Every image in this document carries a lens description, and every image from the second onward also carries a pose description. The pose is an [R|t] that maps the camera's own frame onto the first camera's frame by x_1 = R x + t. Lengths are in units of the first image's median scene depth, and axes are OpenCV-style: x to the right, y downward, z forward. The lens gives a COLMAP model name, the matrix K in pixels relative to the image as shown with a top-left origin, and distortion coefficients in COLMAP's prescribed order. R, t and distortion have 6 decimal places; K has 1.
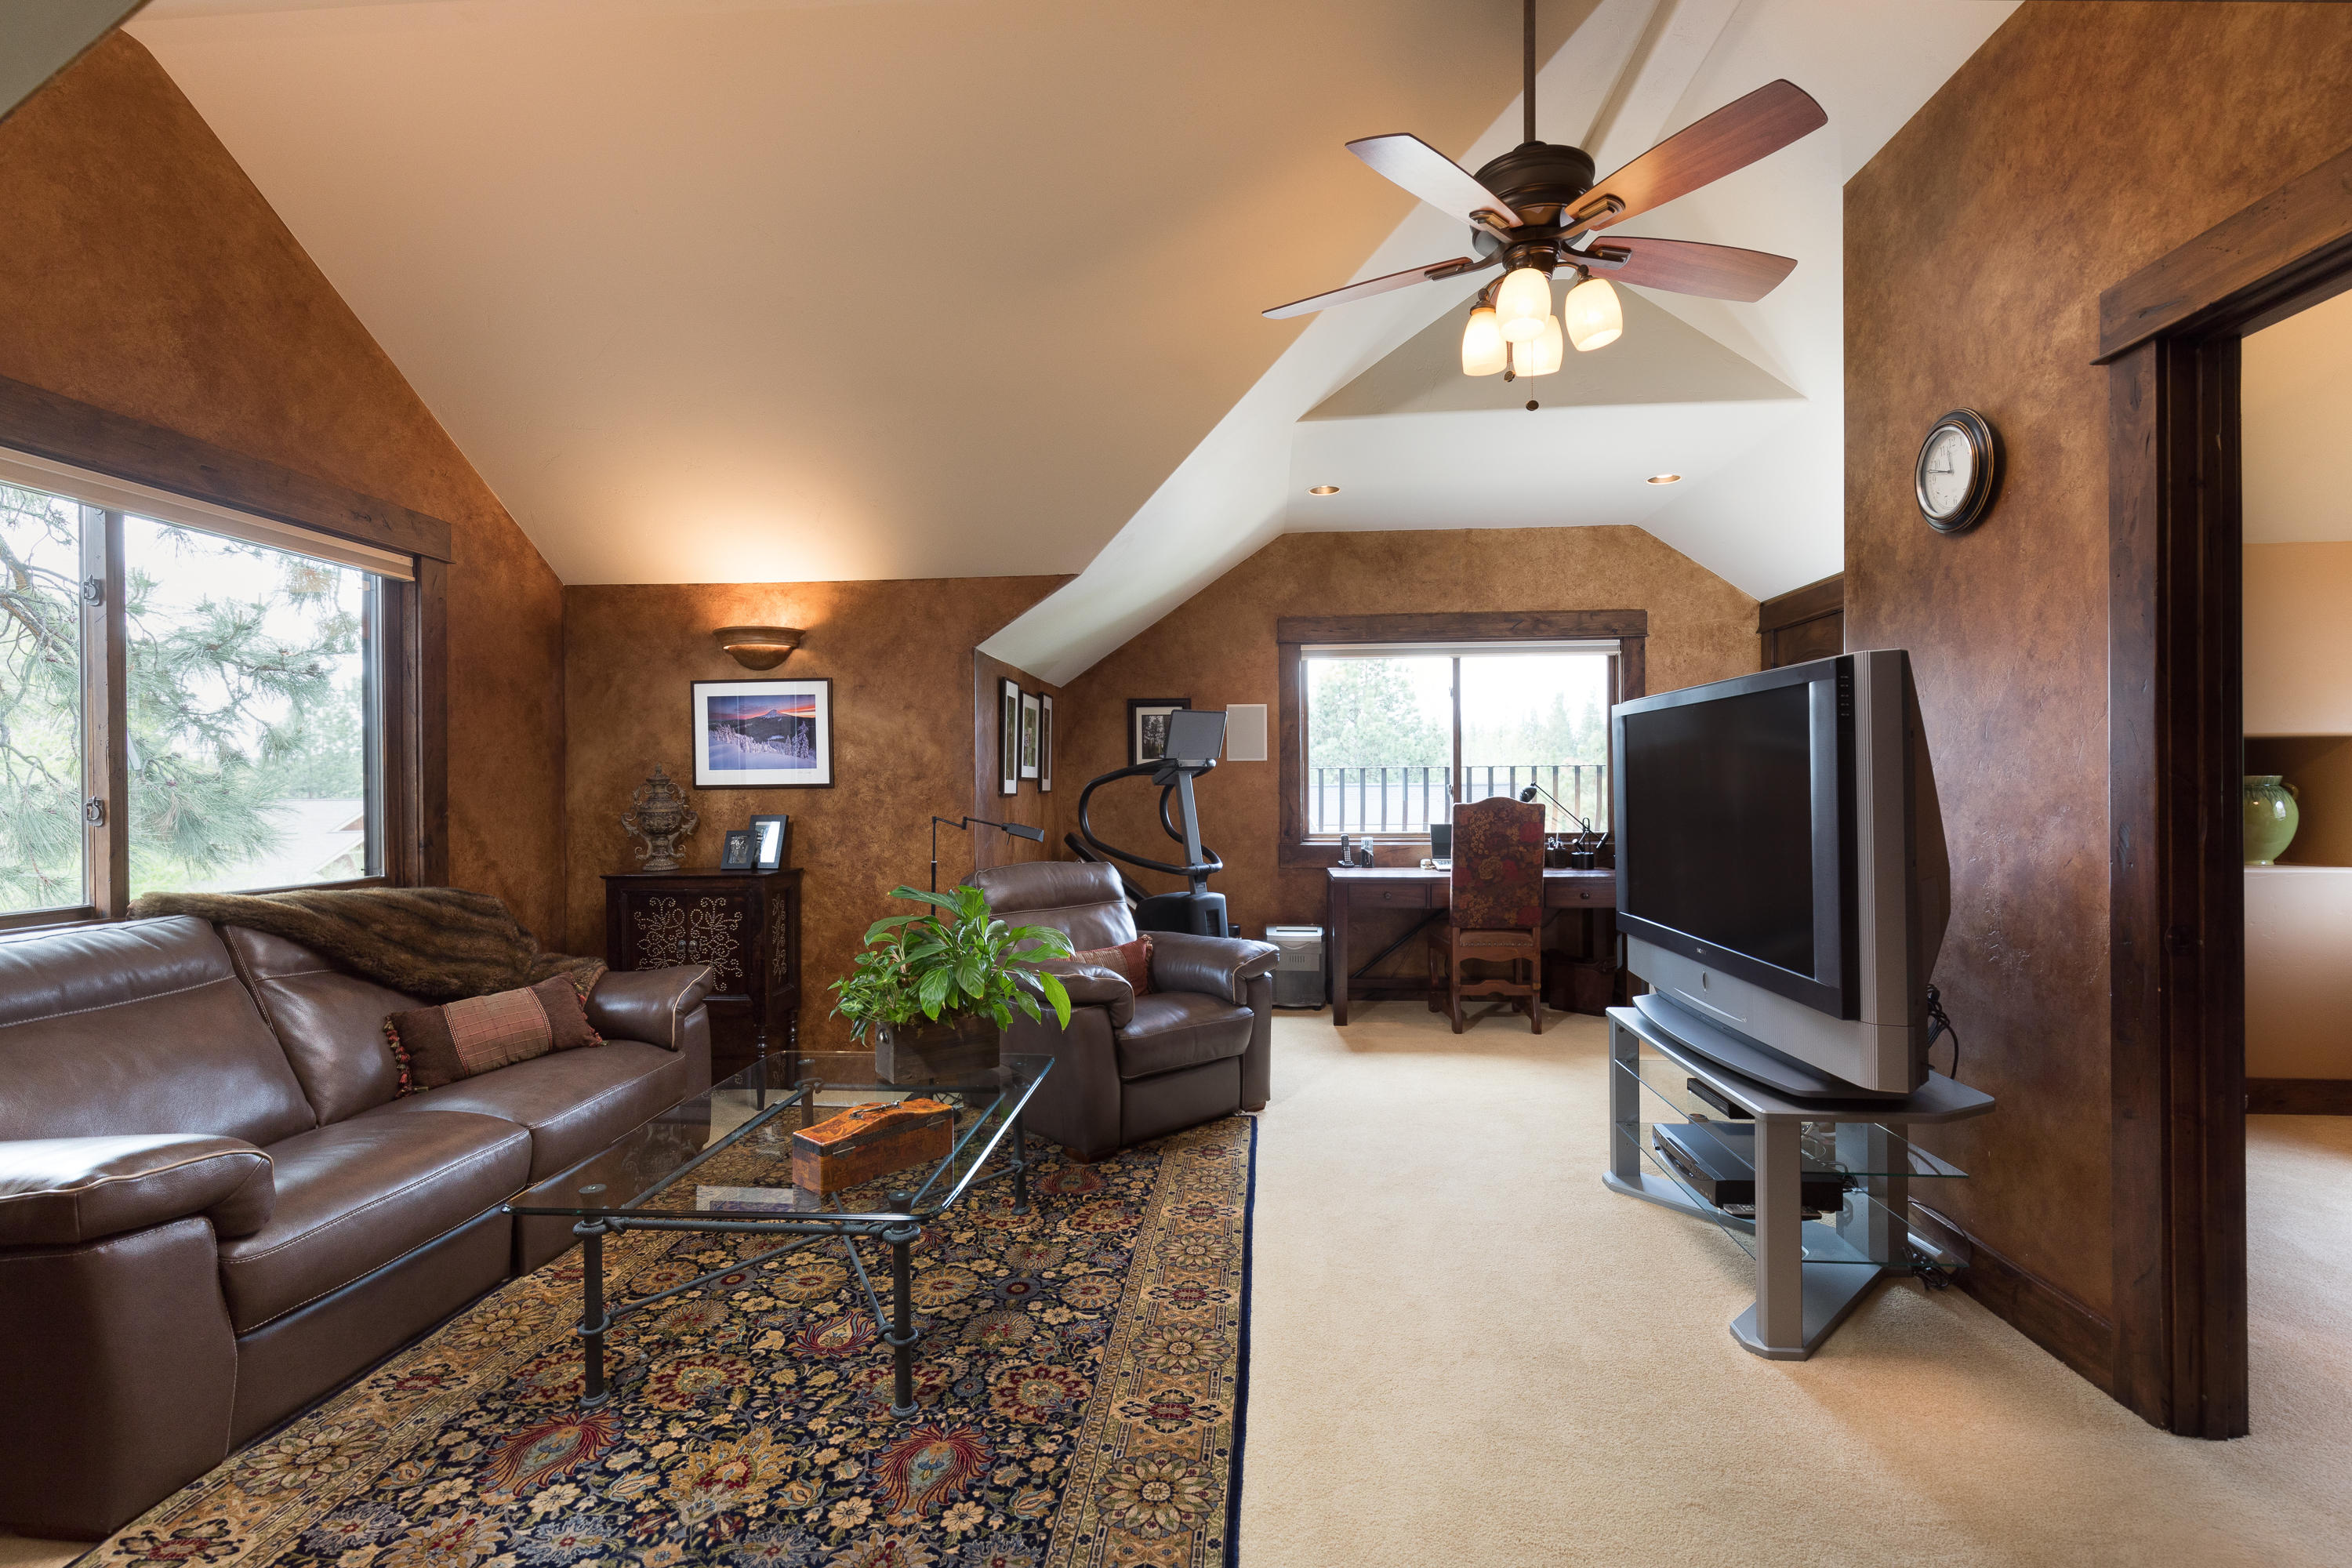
lens RADIAL K [[1076.8, 0, 1175.4], [0, 1076.8, 786.5], [0, 0, 1]] dist [0.000060, 0.000008]
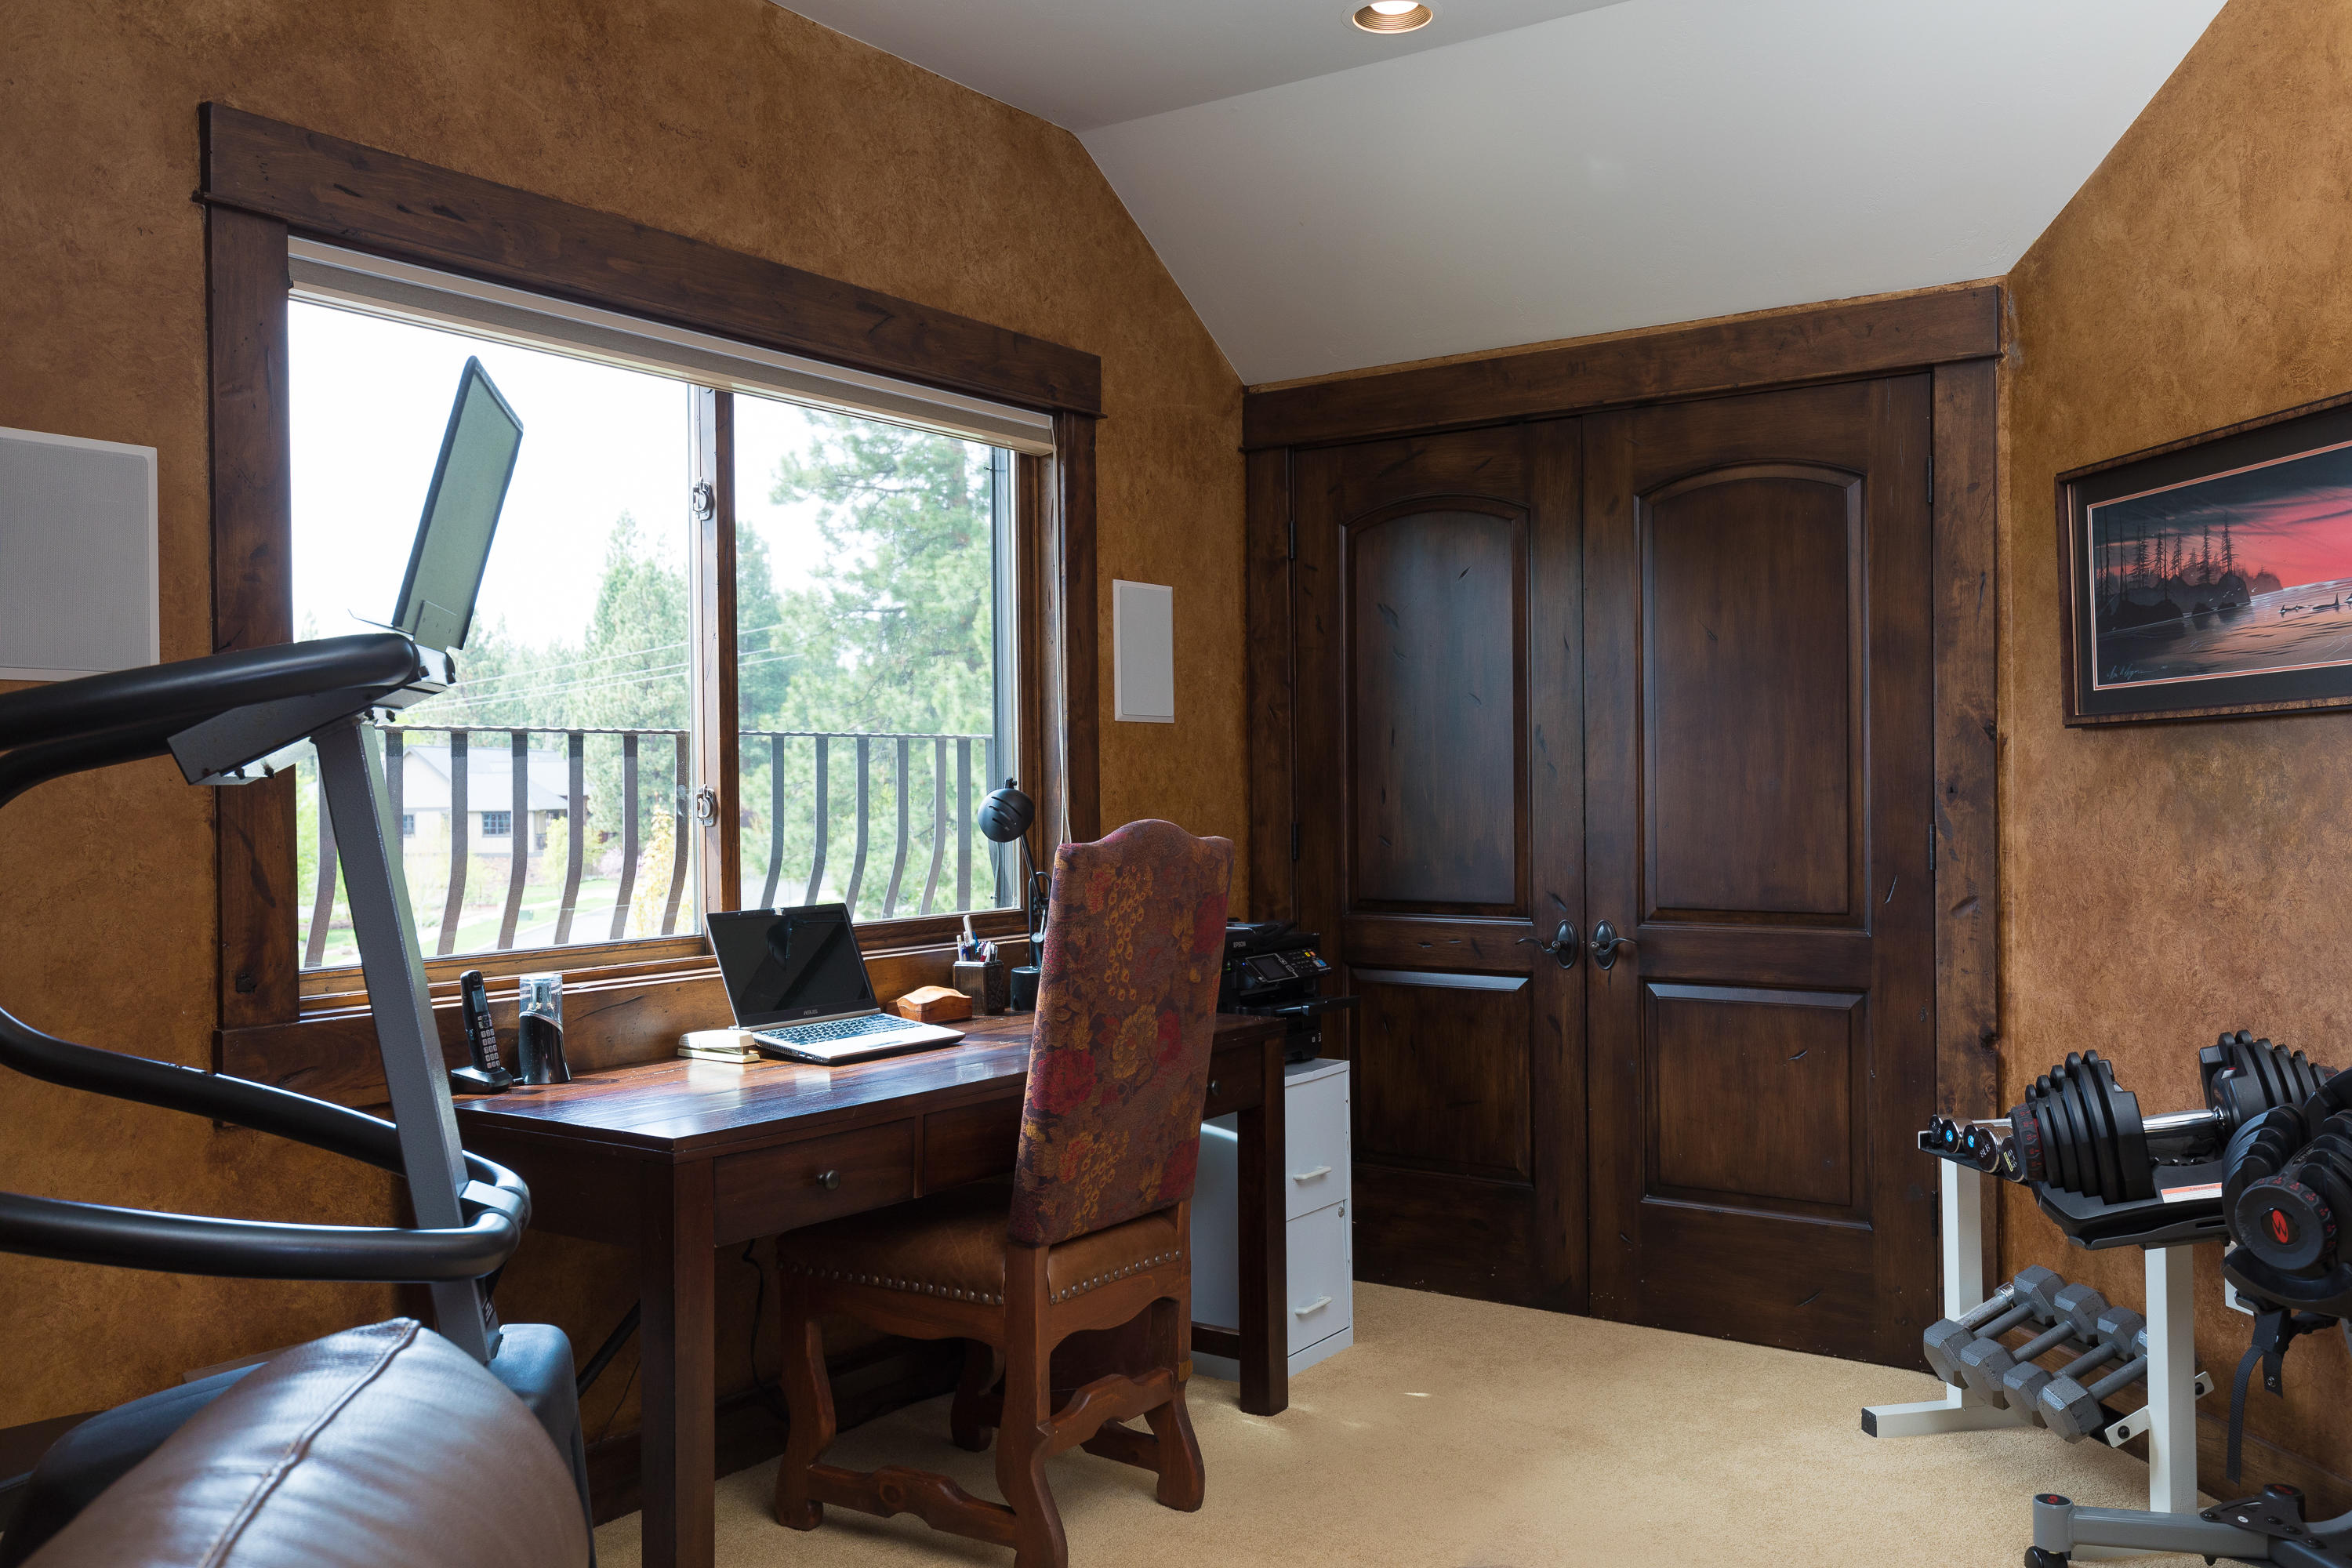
lens RADIAL K [[1979.0, 0, 1177.6], [0, 1979.0, 779.8], [0, 0, 1]] dist [0.046722, 0.002536]
pose [[0.496145, 0.002417, 0.868237, -0.193098], [0.004919, 0.999972, -0.005595, 0.000702], [-0.868226, 0.007047, 0.496119, 0.598369]]
